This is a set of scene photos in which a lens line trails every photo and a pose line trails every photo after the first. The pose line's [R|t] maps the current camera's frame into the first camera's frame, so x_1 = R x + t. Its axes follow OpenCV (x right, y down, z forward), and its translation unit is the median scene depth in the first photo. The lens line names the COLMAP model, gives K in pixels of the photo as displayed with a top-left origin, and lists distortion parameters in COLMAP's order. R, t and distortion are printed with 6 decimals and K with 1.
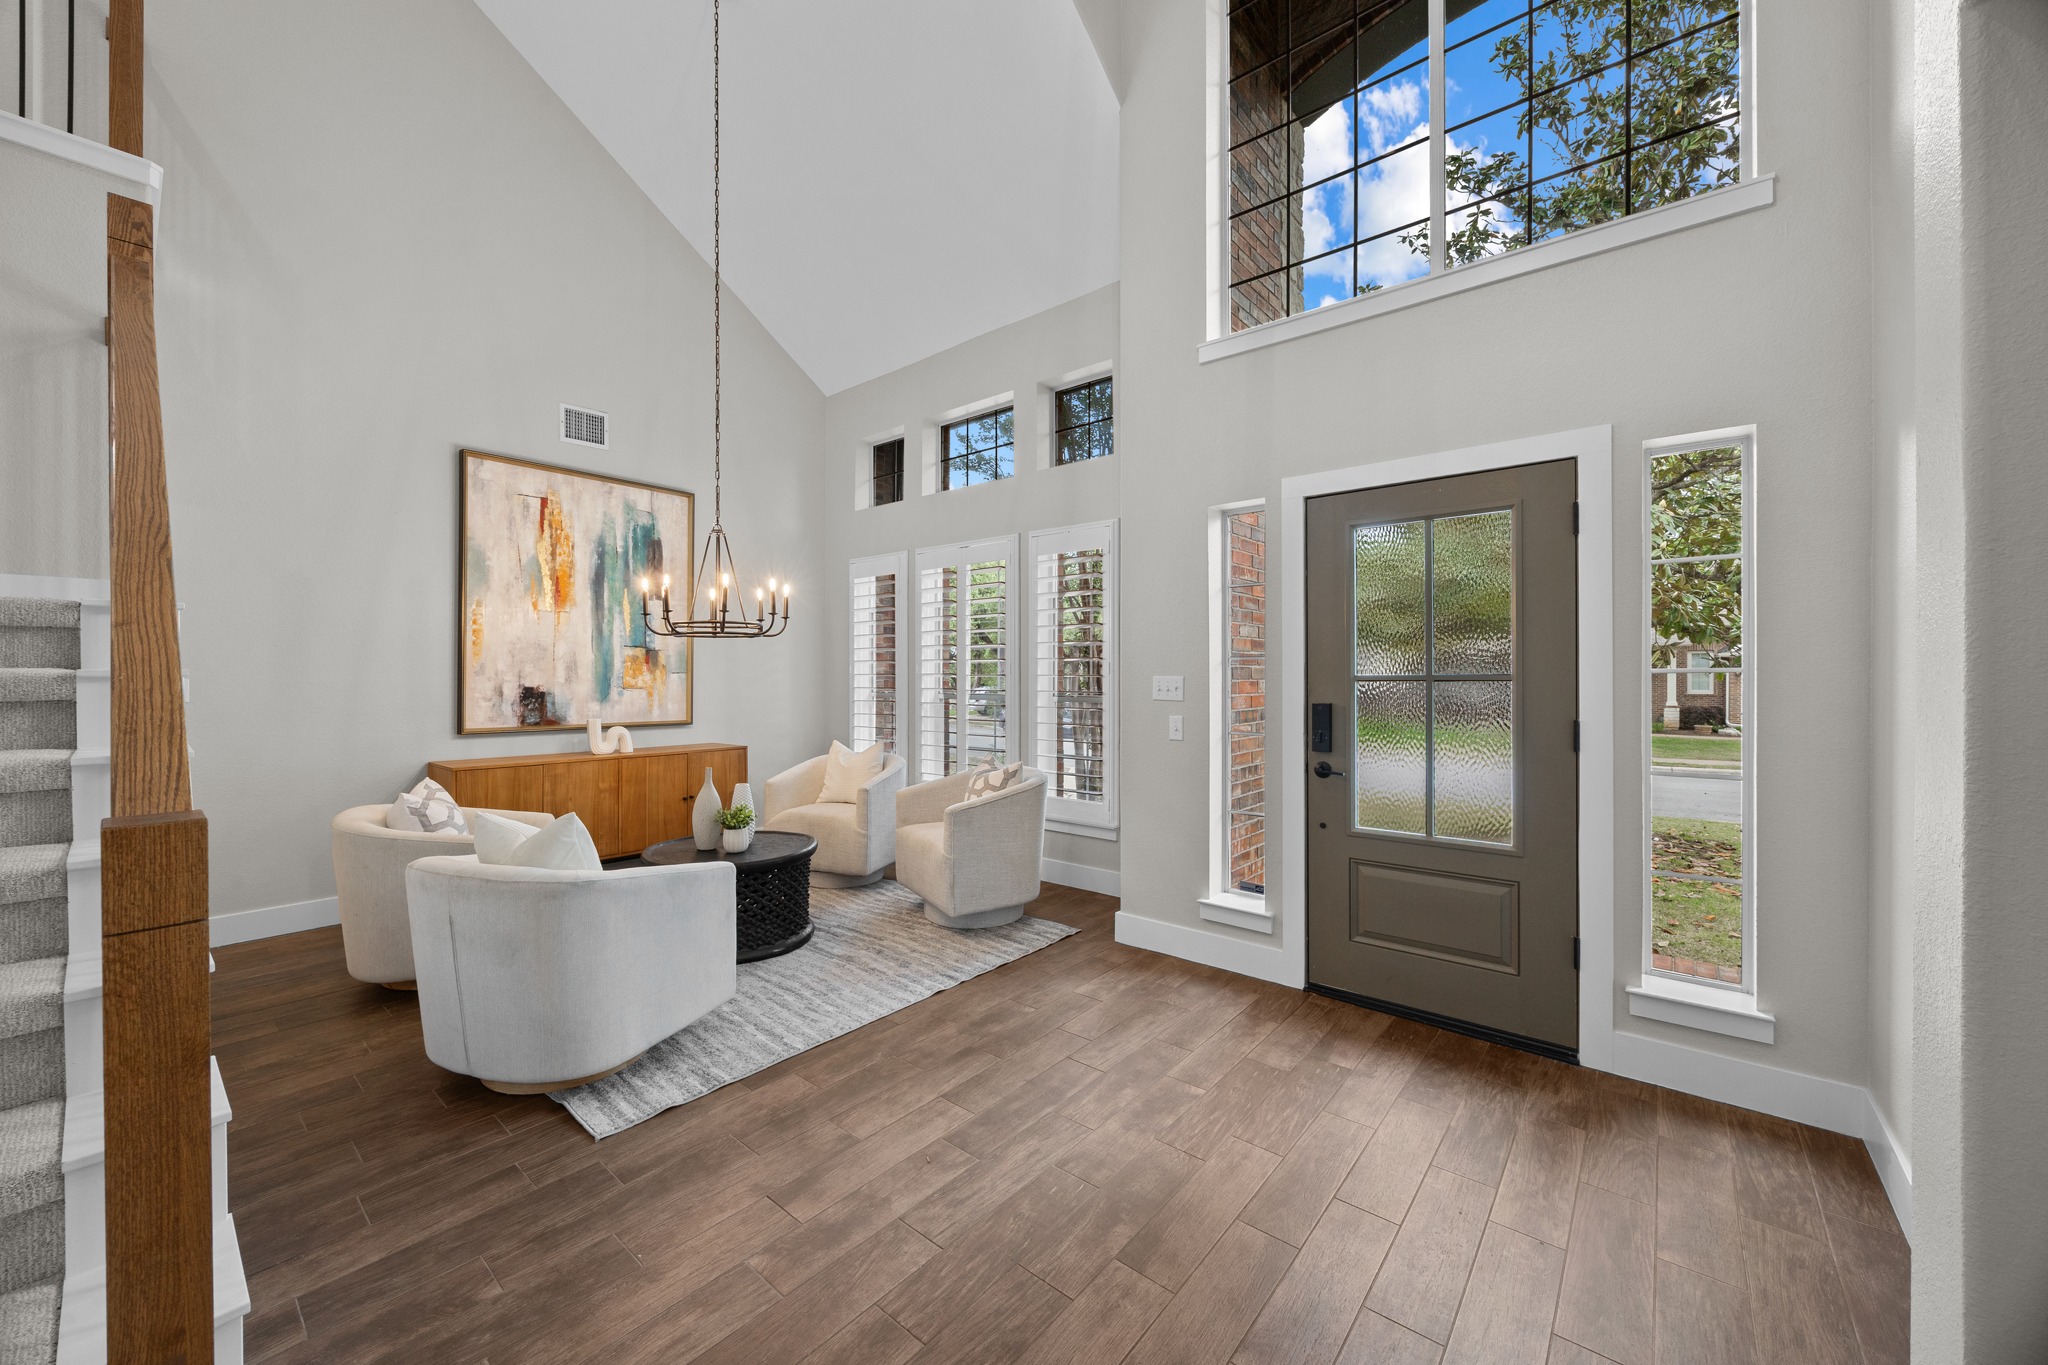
lens RADIAL K [[772.6, 0, 1005.5], [0, 772.6, 672.4], [0, 0, 1]] dist [-0.003218, 0.000680]
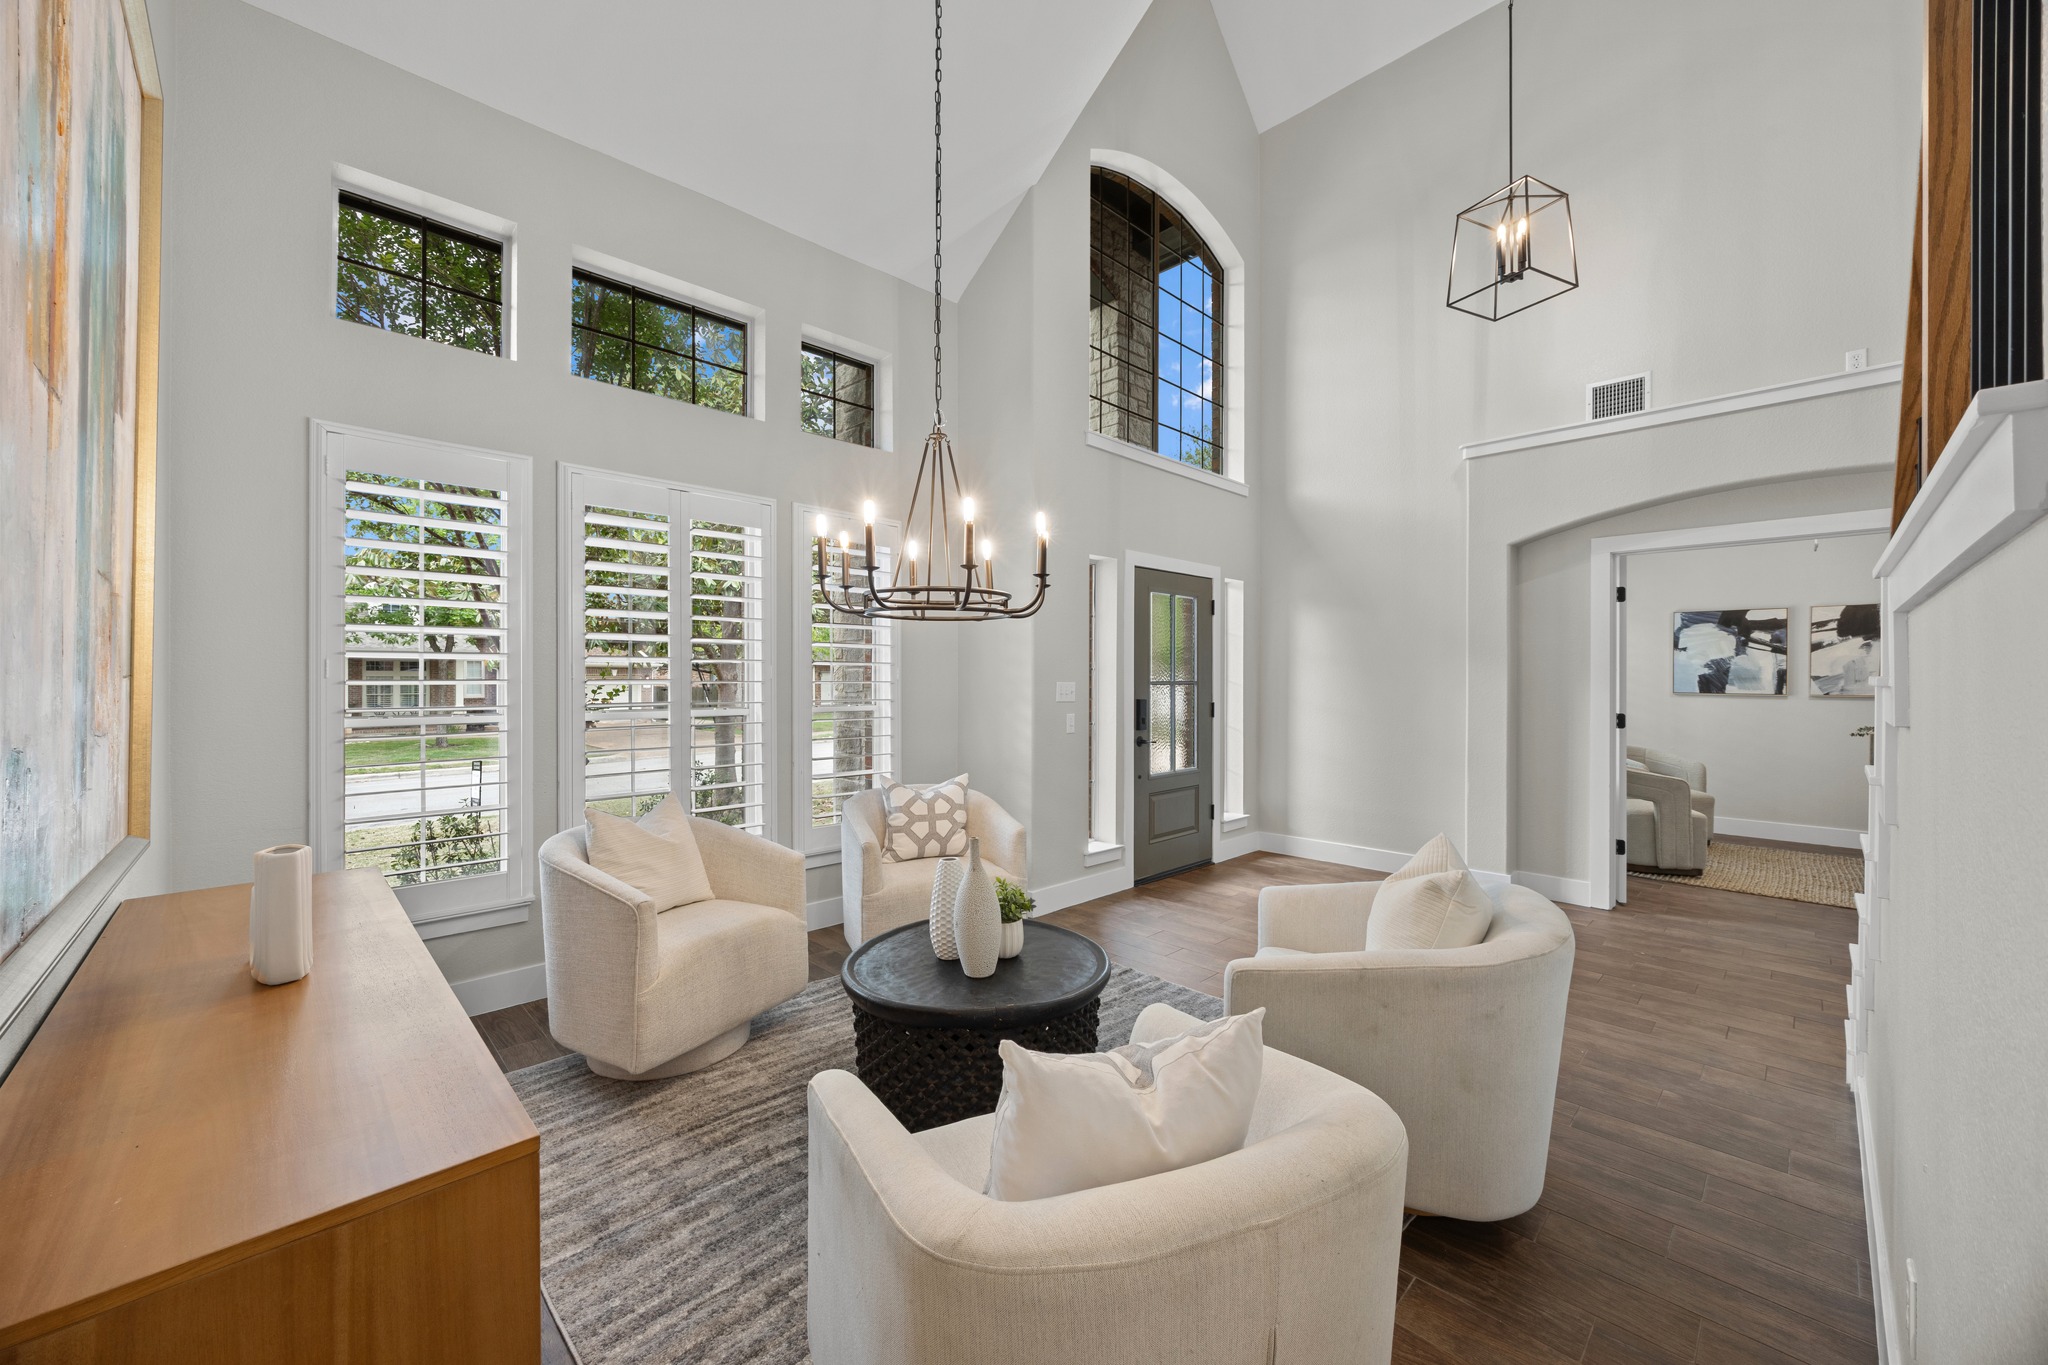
lens RADIAL K [[772.6, 0, 1019.4], [0, 772.6, 687.4], [0, 0, 1]] dist [-0.003218, 0.000680]
pose [[0.083621, 0.001784, 0.996496, -1.166761], [0.002083, 0.999996, -0.001965, 0.017279], [-0.996495, 0.002240, 0.083617, 1.100890]]
